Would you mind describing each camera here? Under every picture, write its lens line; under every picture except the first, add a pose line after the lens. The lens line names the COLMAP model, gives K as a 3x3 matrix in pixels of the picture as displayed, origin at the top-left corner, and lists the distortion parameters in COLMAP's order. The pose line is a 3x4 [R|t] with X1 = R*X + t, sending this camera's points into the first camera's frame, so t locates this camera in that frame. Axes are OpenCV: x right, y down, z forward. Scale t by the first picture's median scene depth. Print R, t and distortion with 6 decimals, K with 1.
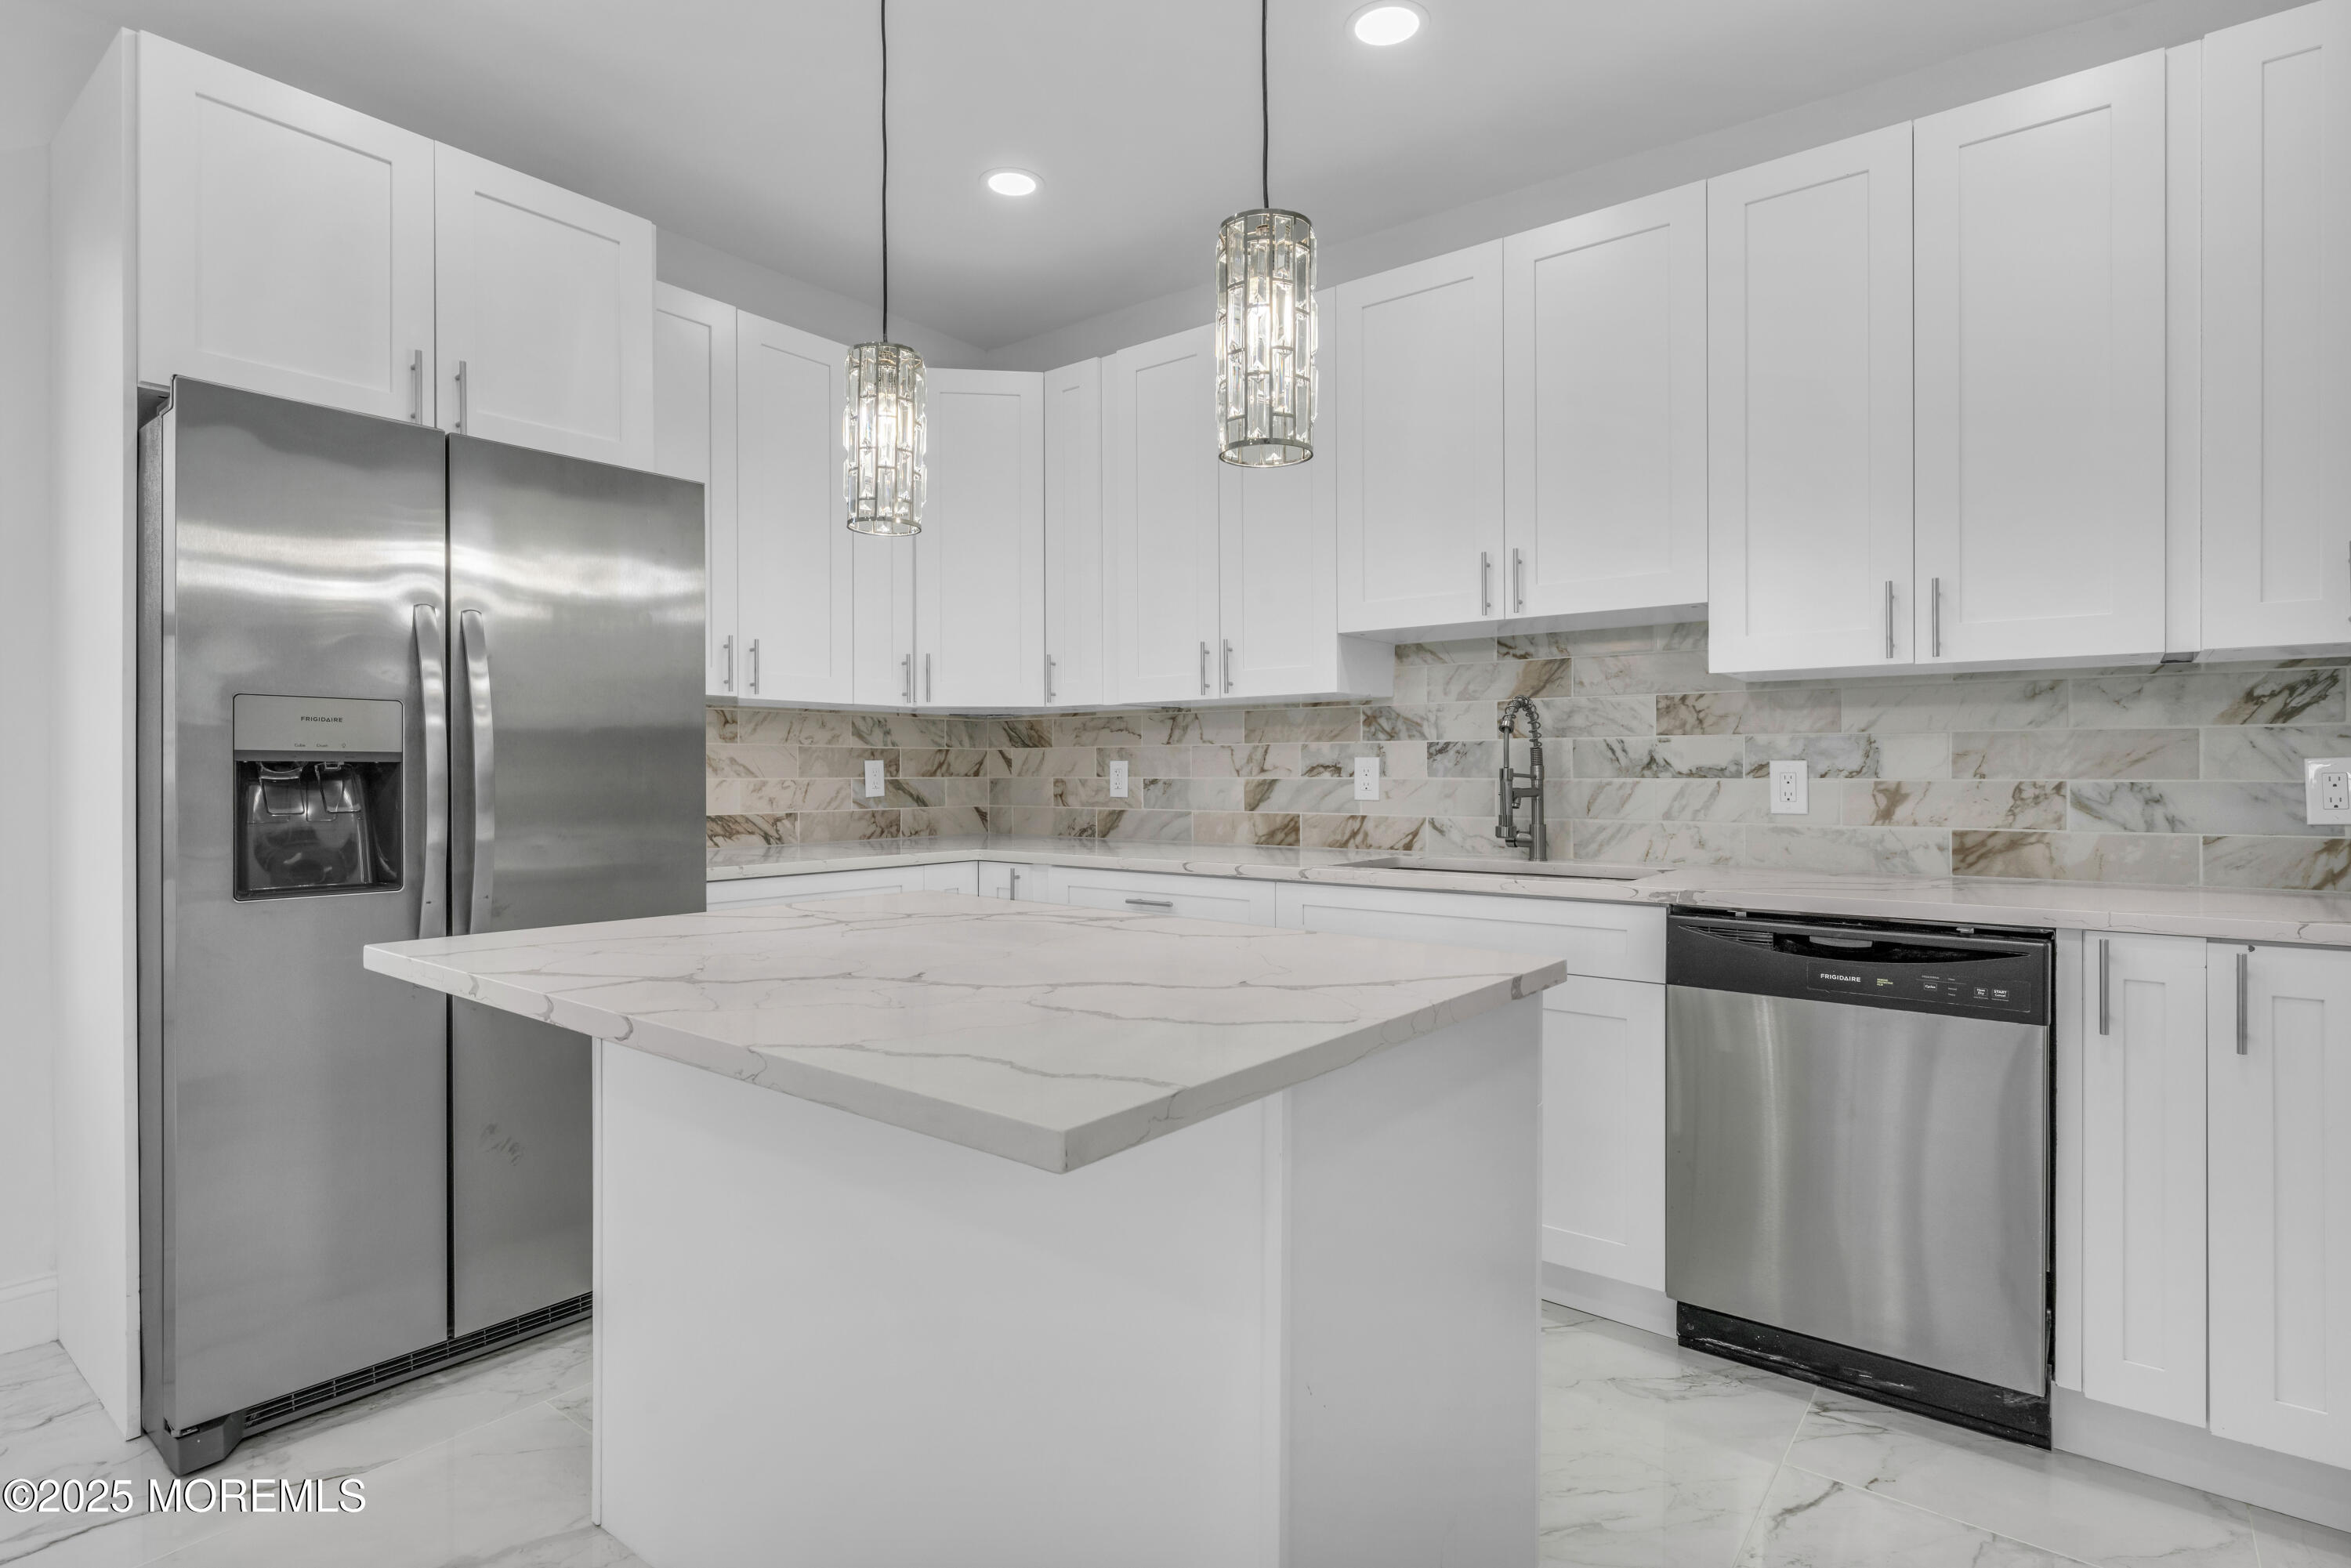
lens RADIAL K [[1187.7, 0, 1175.5], [0, 1187.7, 784.0], [0, 0, 1]] dist [-0.002008, -0.000296]
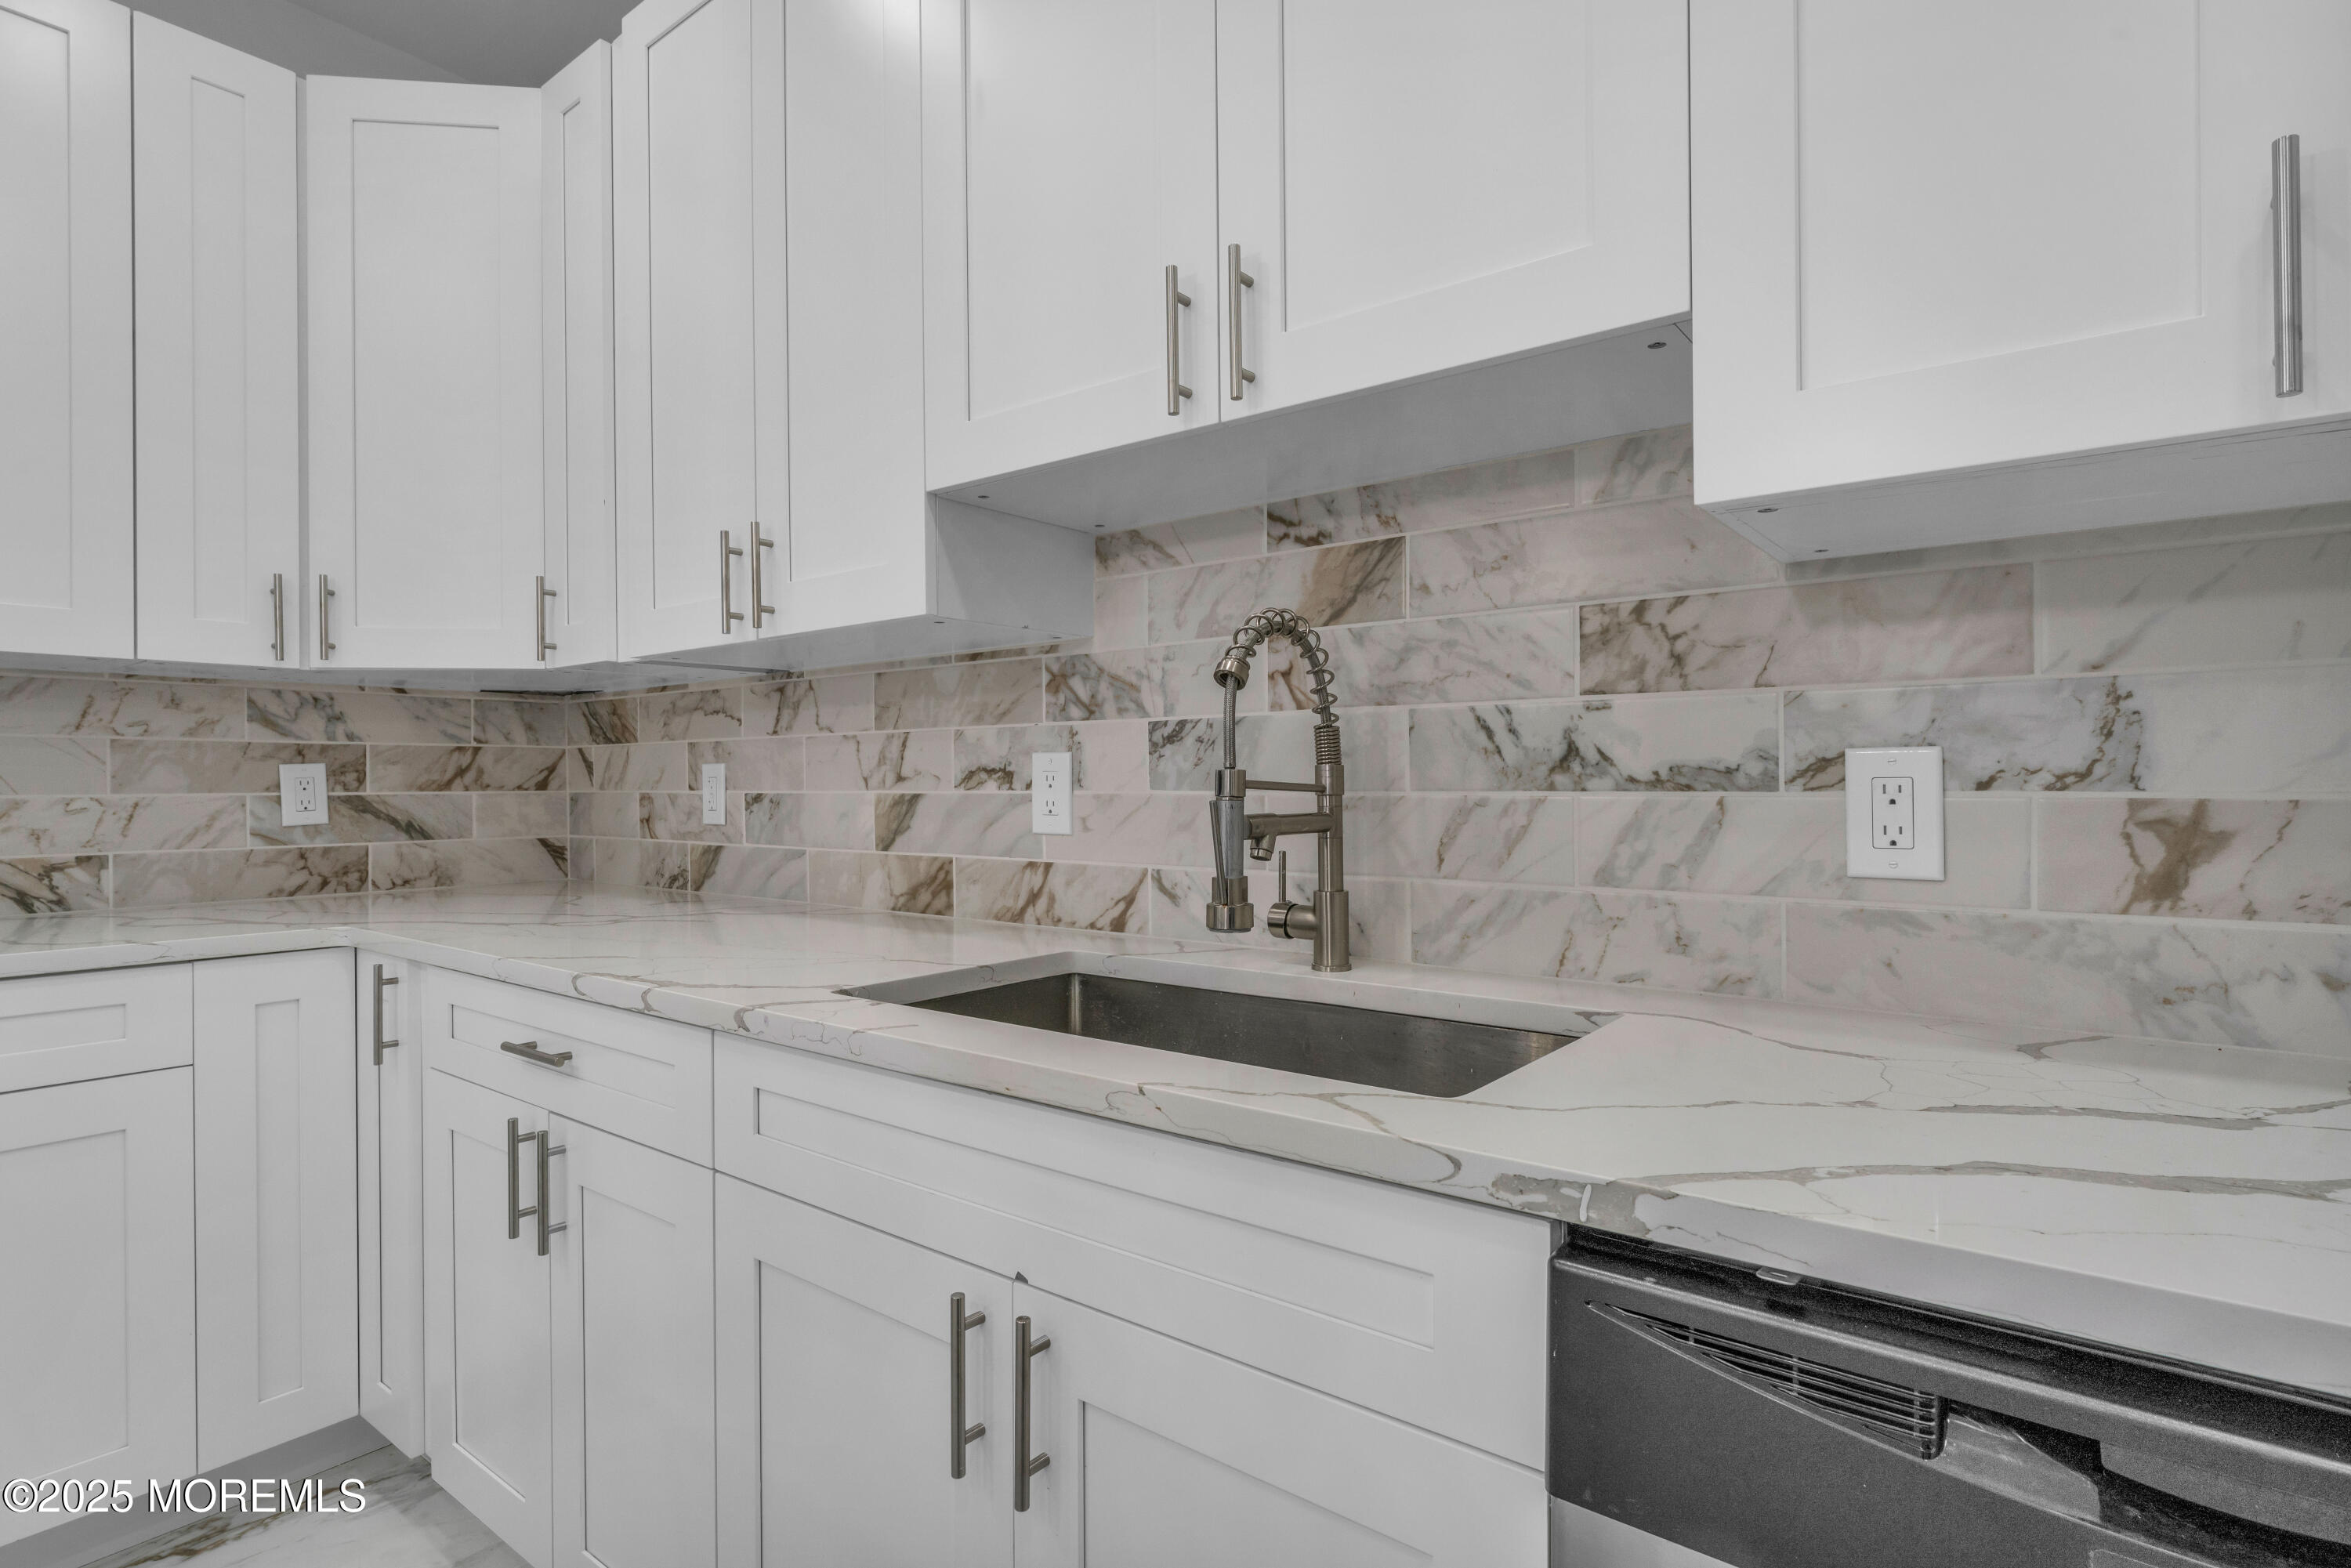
lens RADIAL K [[1178.8, 0, 1175.5], [0, 1178.8, 784.0], [0, 0, 1]] dist [0.000116, -0.000156]
pose [[0.999991, -0.003105, -0.002739, 0.241553], [0.003080, 0.999952, -0.009275, -0.003826], [0.002768, 0.009266, 0.999953, 0.529770]]
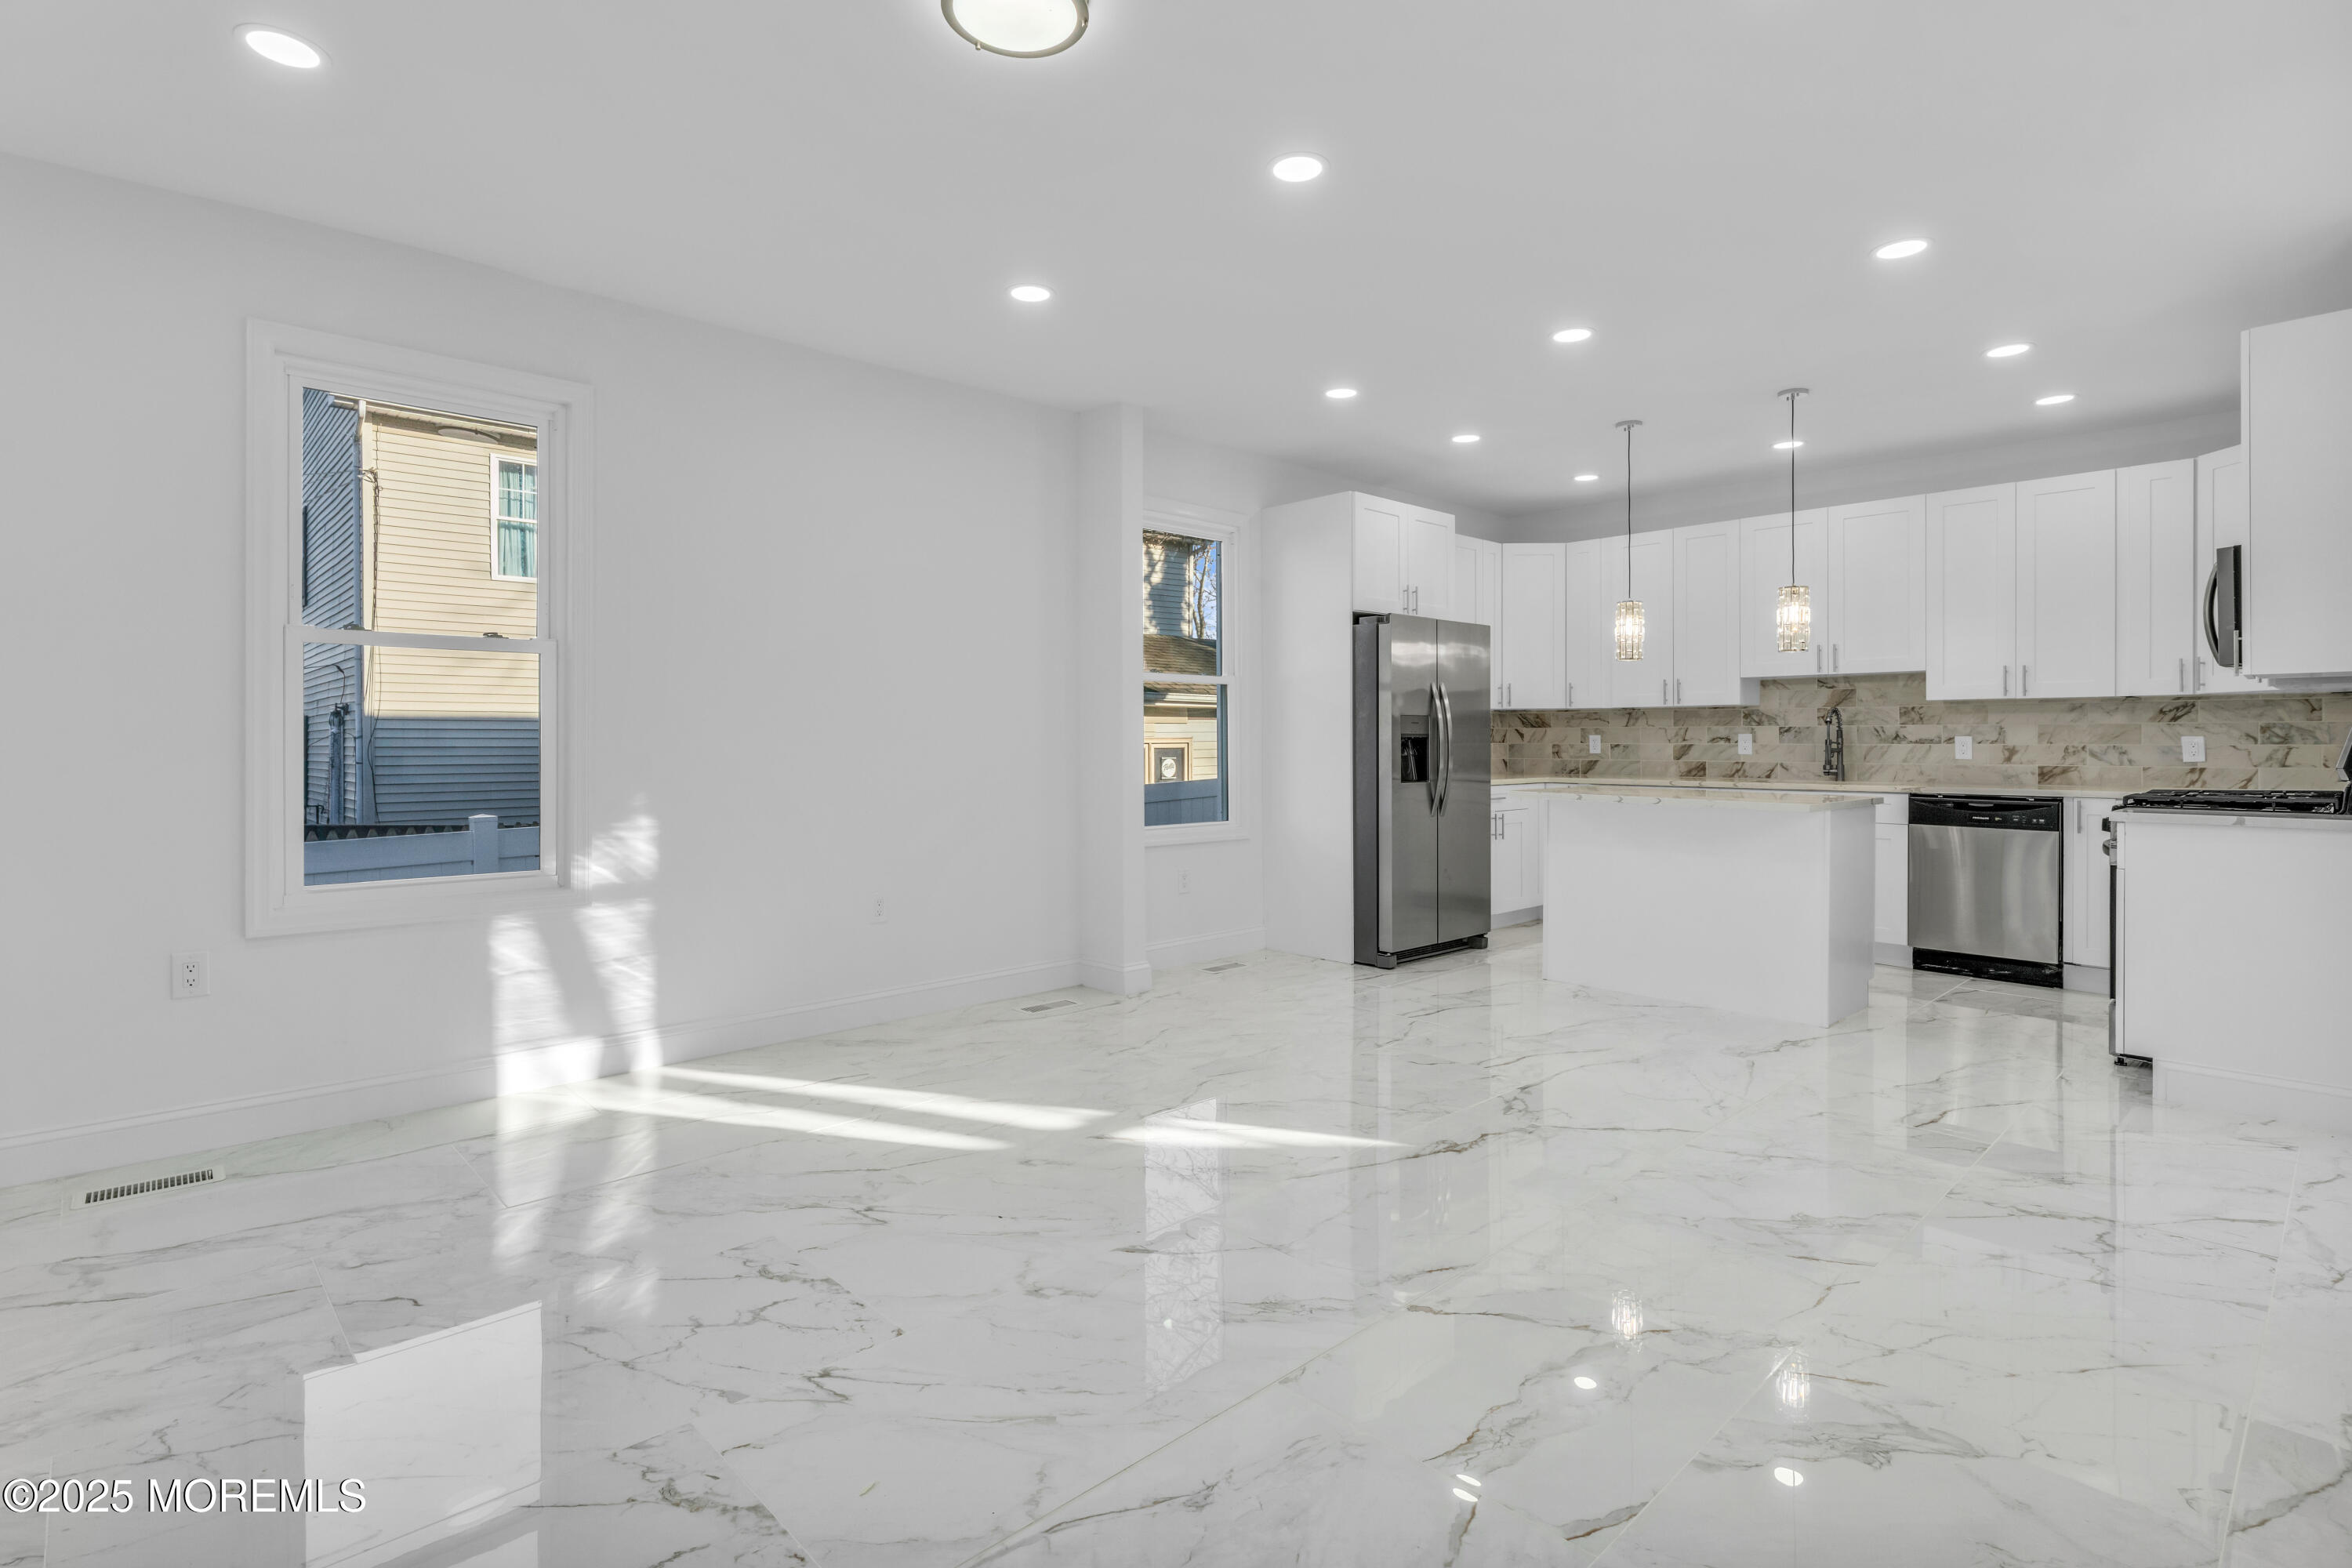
lens RADIAL K [[1141.8, 0, 1167.8], [0, 1141.8, 750.9], [0, 0, 1]] dist [-0.000673, 0.000098]
pose [[0.988249, 0.002342, -0.152836, -0.592949], [-0.002377, 0.999997, -0.000047, 0.011066], [0.152835, 0.000409, 0.988252, -1.260012]]
